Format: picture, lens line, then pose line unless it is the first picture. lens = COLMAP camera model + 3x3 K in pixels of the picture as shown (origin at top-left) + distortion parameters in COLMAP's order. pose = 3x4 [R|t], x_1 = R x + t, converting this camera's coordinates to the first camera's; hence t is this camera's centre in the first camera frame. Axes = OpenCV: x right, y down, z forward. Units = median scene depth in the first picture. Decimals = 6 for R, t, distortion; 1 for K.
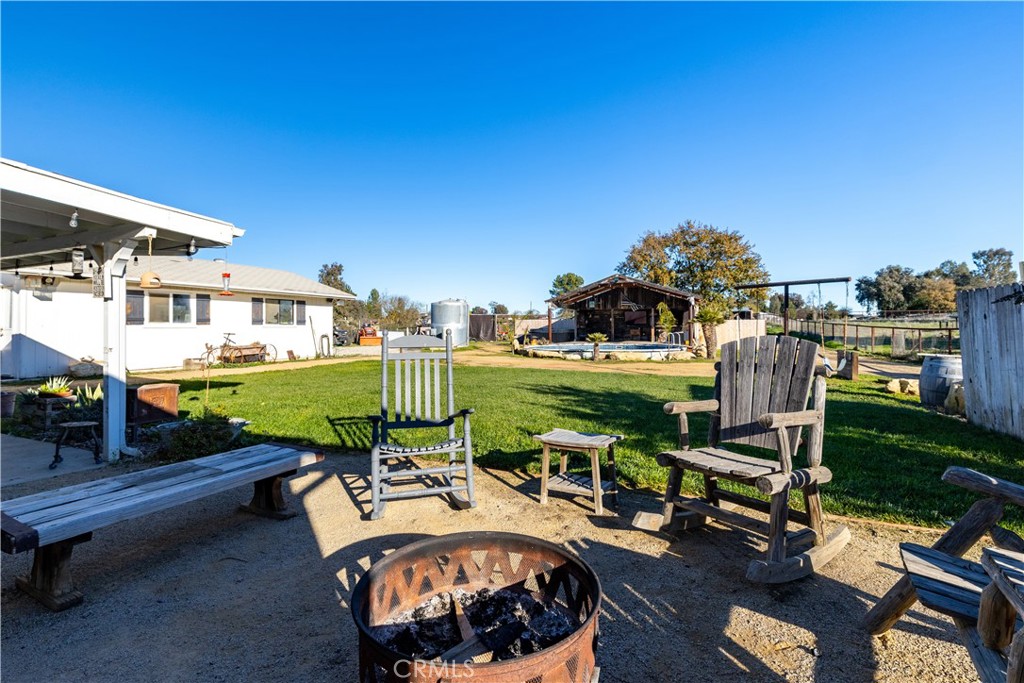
lens RADIAL K [[472.8, 0, 502.0], [0, 472.8, 311.1], [0, 0, 1]] dist [0.002260, 0.000280]
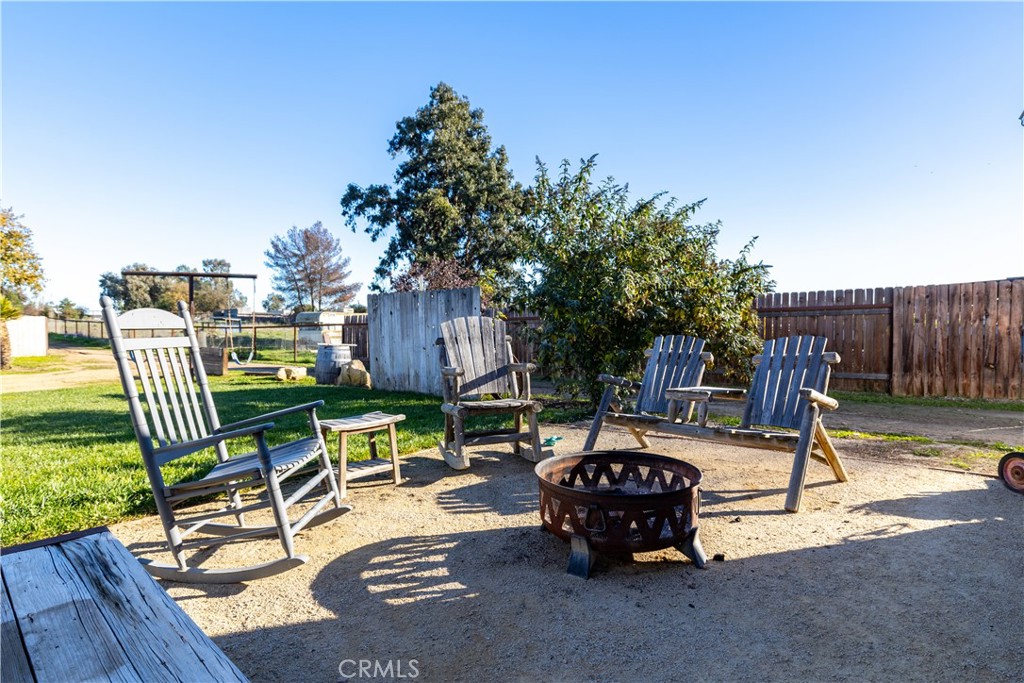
lens RADIAL K [[533.4, 0, 514.6], [0, 533.4, 328.6], [0, 0, 1]] dist [-0.004157, -0.001066]
pose [[0.247287, -0.000094, 0.968942, -0.102465], [-0.031169, 0.999482, 0.008051, 0.007706], [-0.968441, -0.032191, 0.247156, 0.053824]]
